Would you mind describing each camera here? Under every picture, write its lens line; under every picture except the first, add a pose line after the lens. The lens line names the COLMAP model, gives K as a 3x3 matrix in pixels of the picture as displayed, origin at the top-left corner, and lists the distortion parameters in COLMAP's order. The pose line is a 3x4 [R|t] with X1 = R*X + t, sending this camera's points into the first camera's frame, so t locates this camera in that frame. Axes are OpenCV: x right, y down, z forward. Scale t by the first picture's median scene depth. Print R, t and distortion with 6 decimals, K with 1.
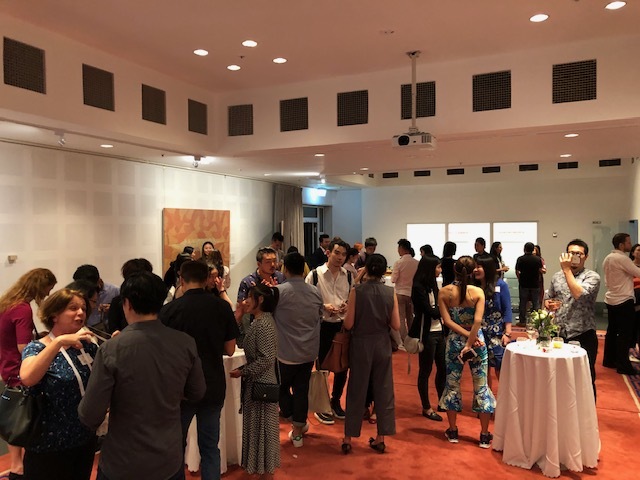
lens RADIAL K [[532.0, 0, 318.4], [0, 532.0, 242.6], [0, 0, 1]] dist [0.095578, -0.002792]
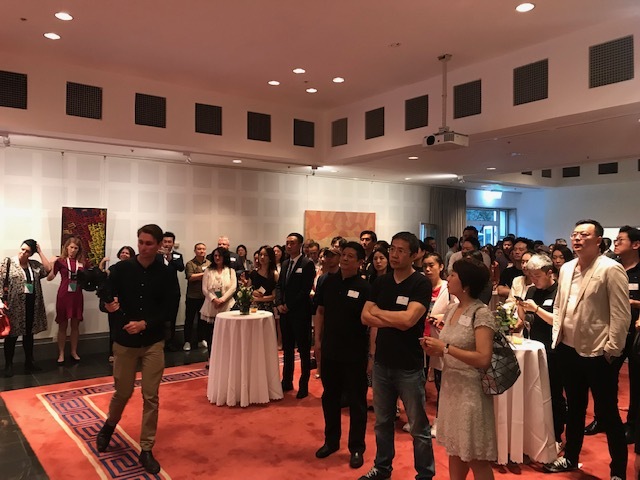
lens RADIAL K [[517.5, 0, 321.3], [0, 517.5, 238.8], [0, 0, 1]] dist [0.120957, -0.011878]
pose [[0.885558, 0.016710, -0.464228, 0.343095], [-0.026542, 0.999540, -0.014652, 0.018679], [0.463769, 0.025297, 0.885595, -0.010037]]
